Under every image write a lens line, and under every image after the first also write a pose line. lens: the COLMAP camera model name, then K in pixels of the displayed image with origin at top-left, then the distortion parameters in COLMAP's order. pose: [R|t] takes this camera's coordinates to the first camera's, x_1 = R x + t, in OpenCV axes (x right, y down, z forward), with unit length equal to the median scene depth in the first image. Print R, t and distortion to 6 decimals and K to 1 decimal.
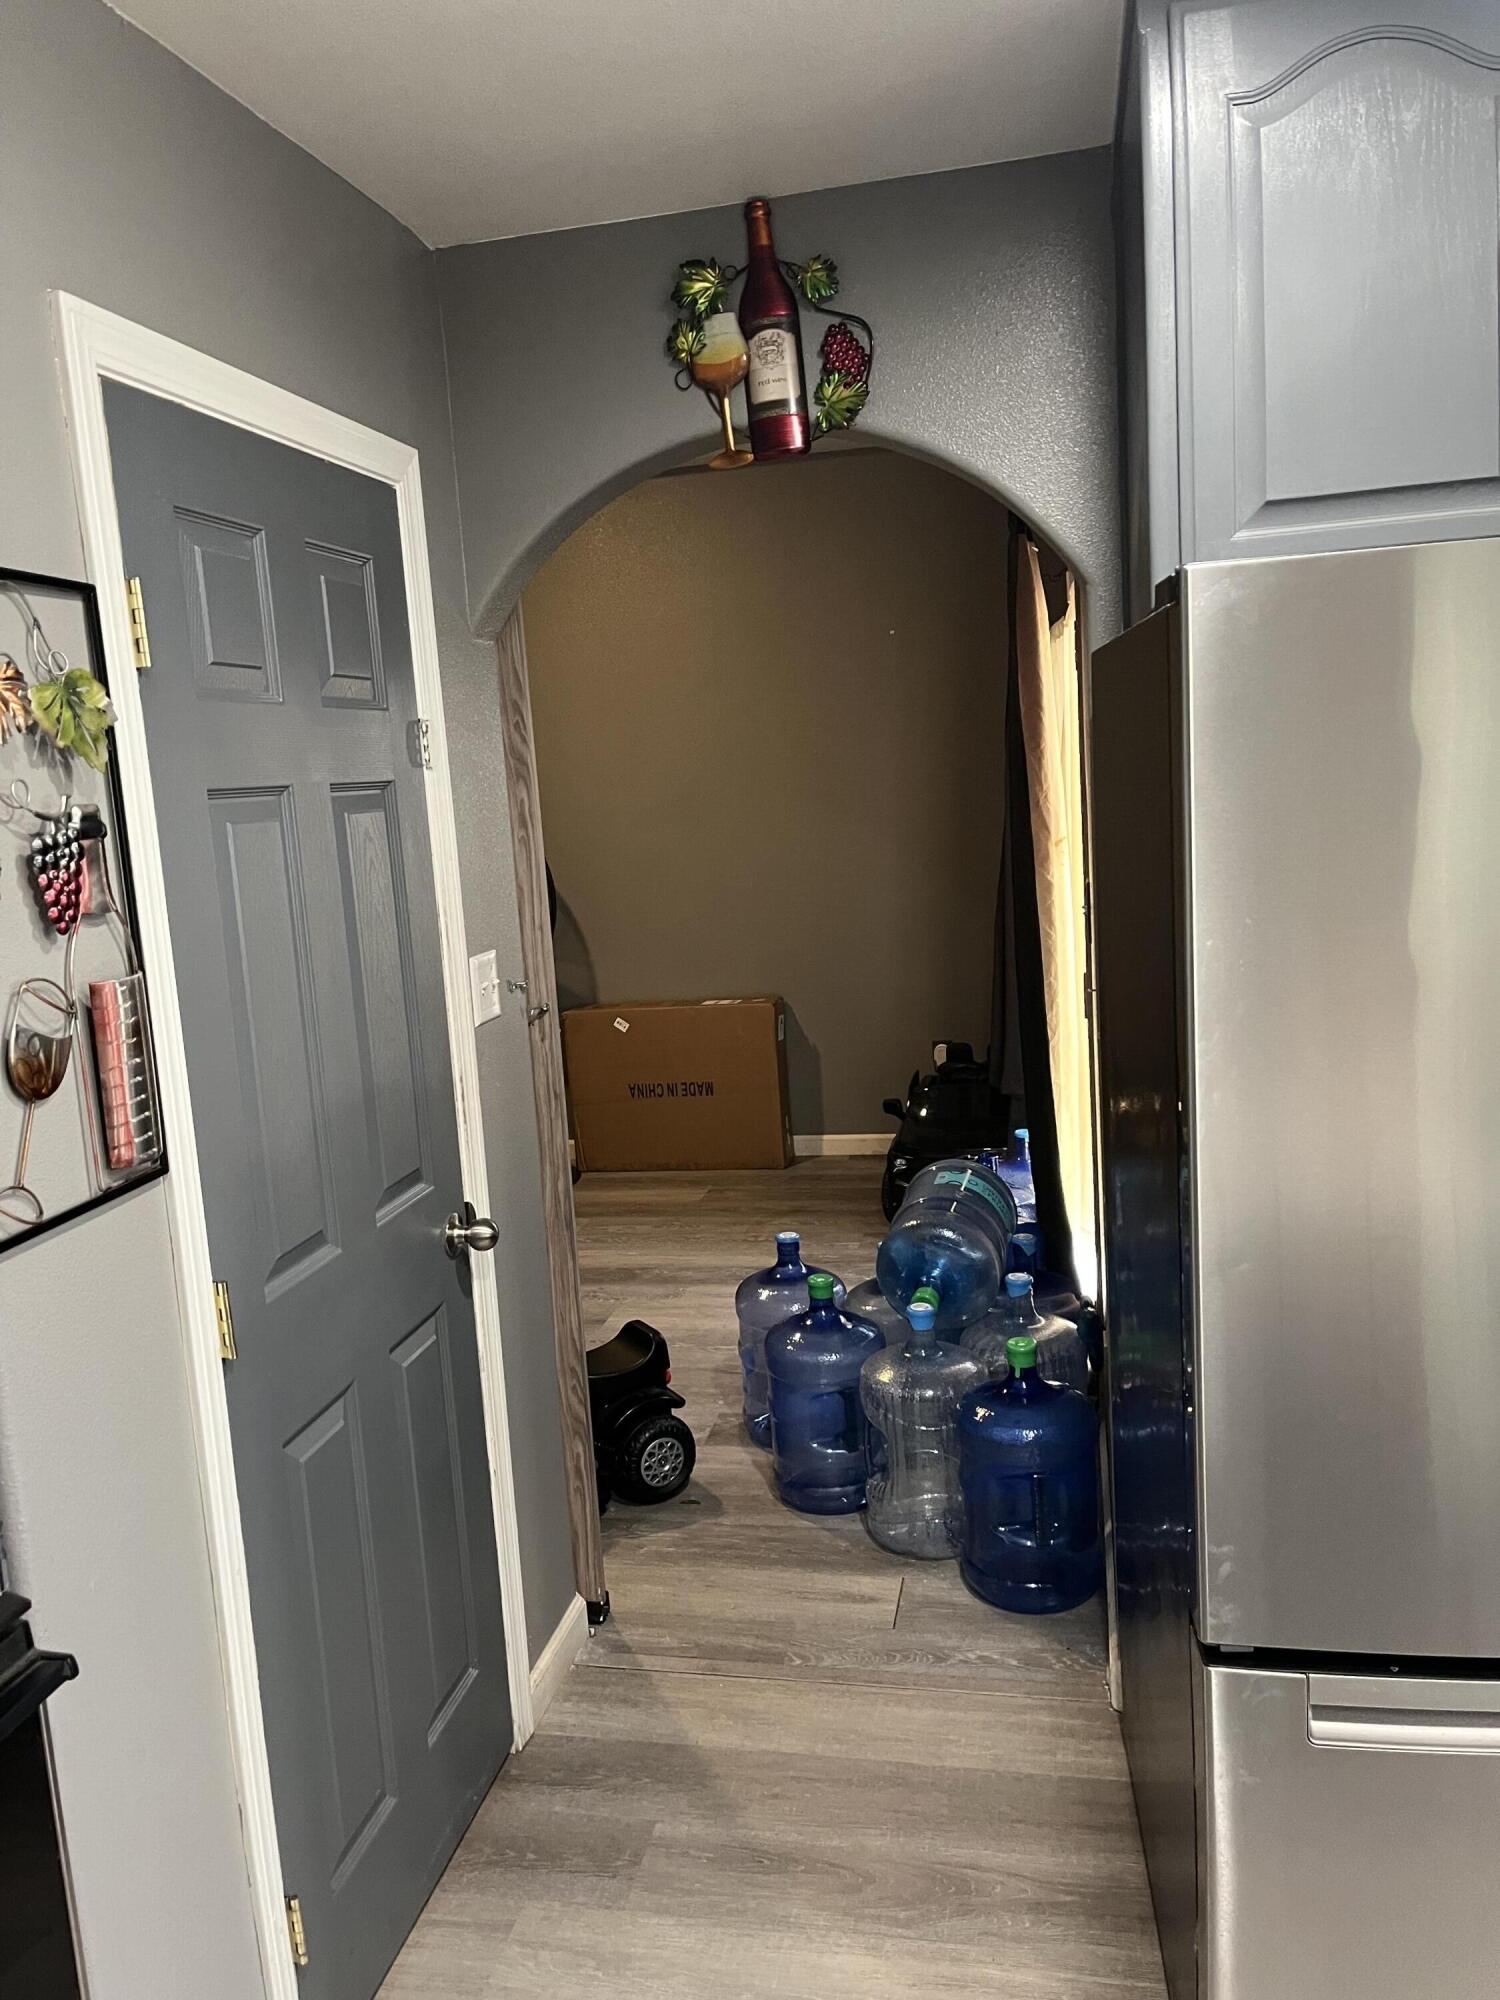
lens RADIAL K [[1511.8, 0, 745.9], [0, 1511.8, 1011.5], [0, 0, 1]] dist [0.072811, -0.108549]
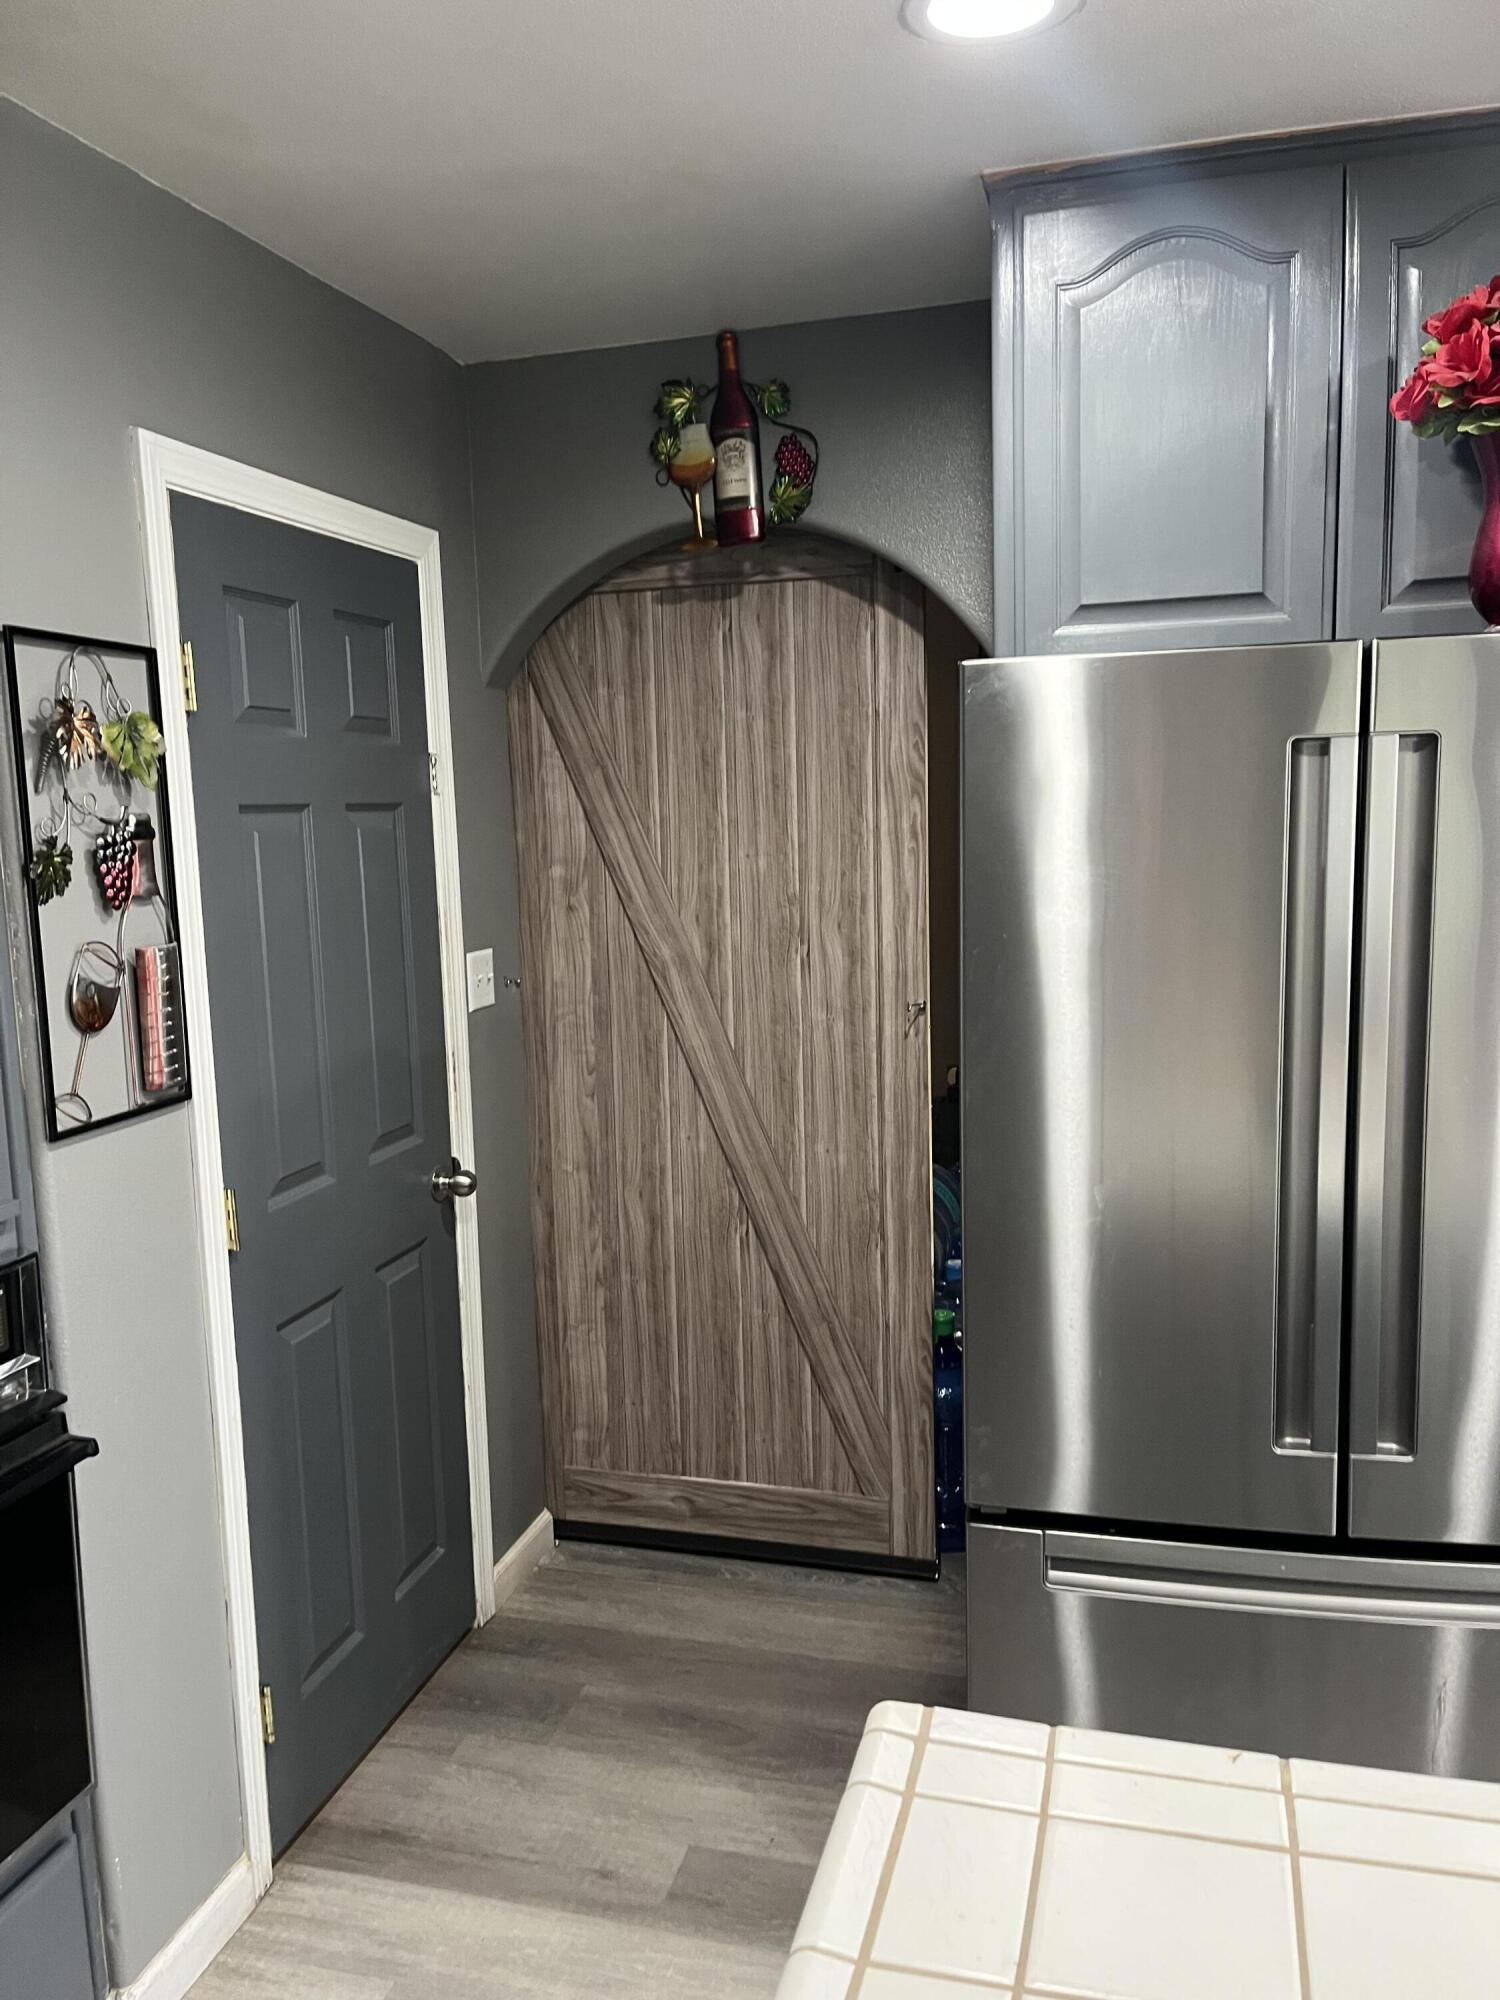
lens RADIAL K [[1511.7, 0, 741.3], [0, 1511.7, 1023.0], [0, 0, 1]] dist [0.060147, -0.102107]
pose [[0.997180, 0.043767, -0.060961, 0.118693], [-0.044507, 0.998950, -0.010837, 0.024923], [0.060423, 0.013520, 0.998081, -0.191726]]
